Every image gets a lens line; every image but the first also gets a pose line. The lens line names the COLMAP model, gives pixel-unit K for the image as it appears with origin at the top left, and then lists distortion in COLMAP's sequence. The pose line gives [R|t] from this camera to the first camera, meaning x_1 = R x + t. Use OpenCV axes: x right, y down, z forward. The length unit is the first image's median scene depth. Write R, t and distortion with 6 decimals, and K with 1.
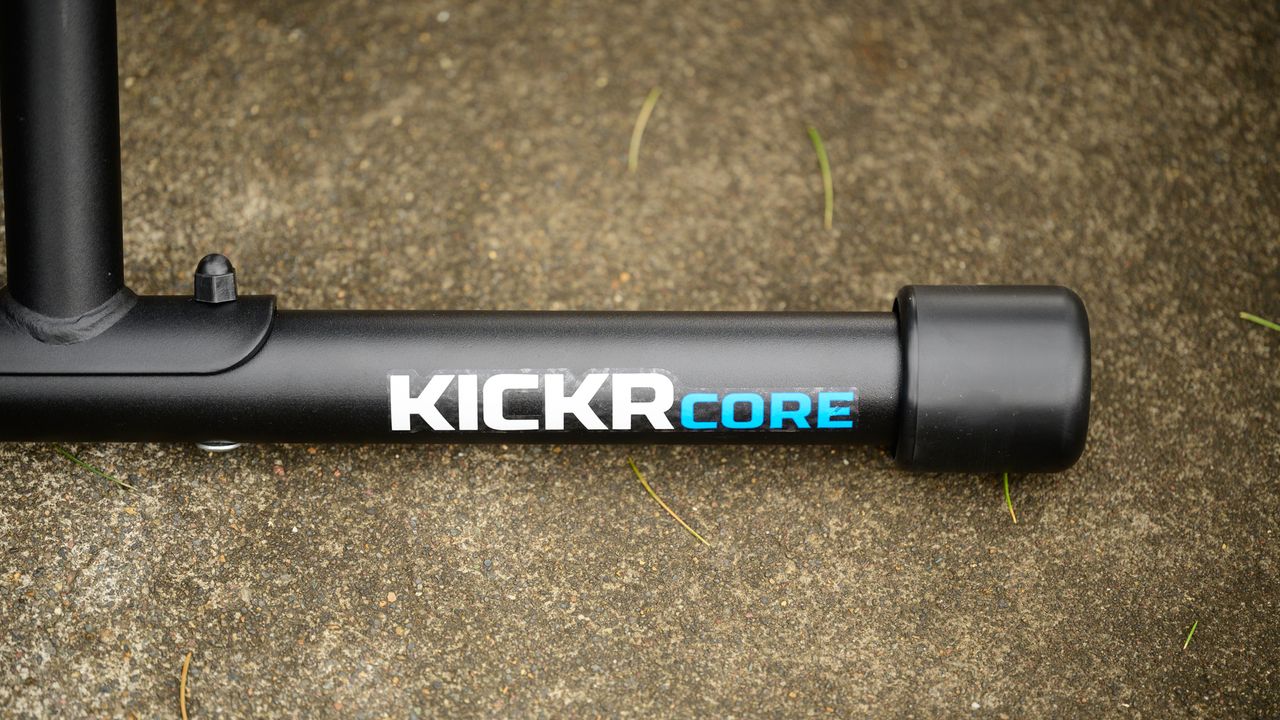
lens RADIAL K [[4160.5, 0, 639.2], [0, 4160.5, 362.8], [0, 0, 1]] dist [0.034592, 0.000000]
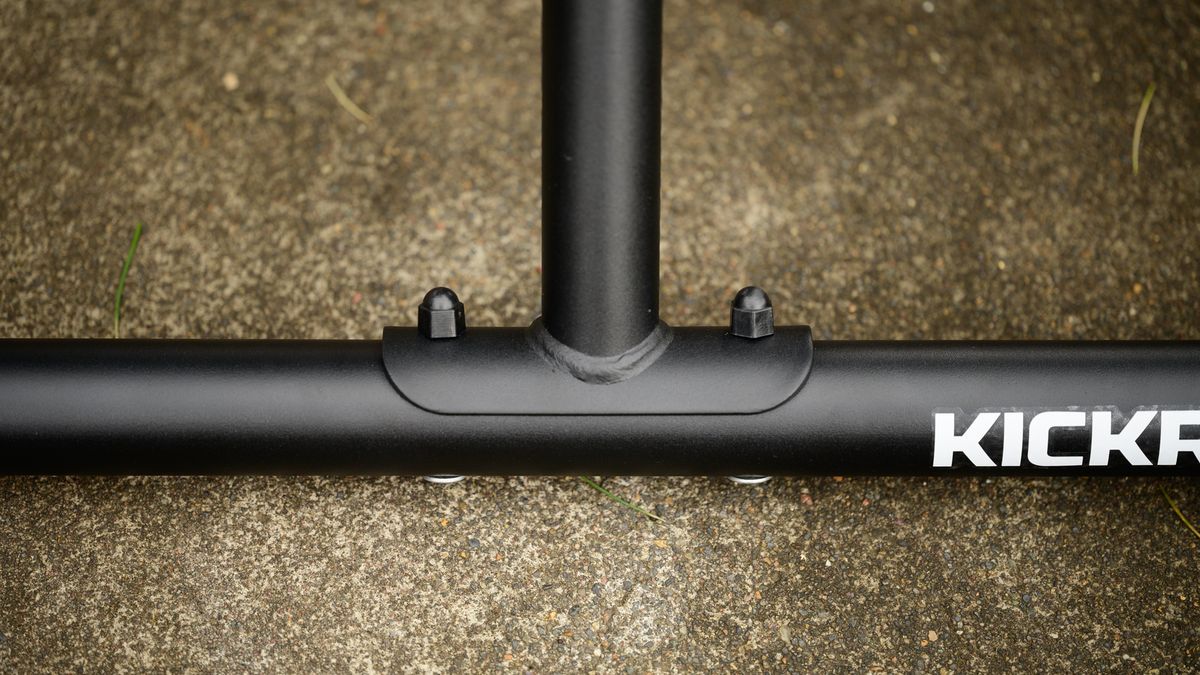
lens RADIAL K [[3900.5, 0, 600.7], [0, 3900.5, 335.6], [0, 0, 1]] dist [0.034592, 0.000000]
pose [[0.999943, 0.000007, -0.010643, -0.125409], [0.000786, 0.997226, 0.074426, -0.081436], [0.010613, -0.074431, 0.997170, 0.082937]]
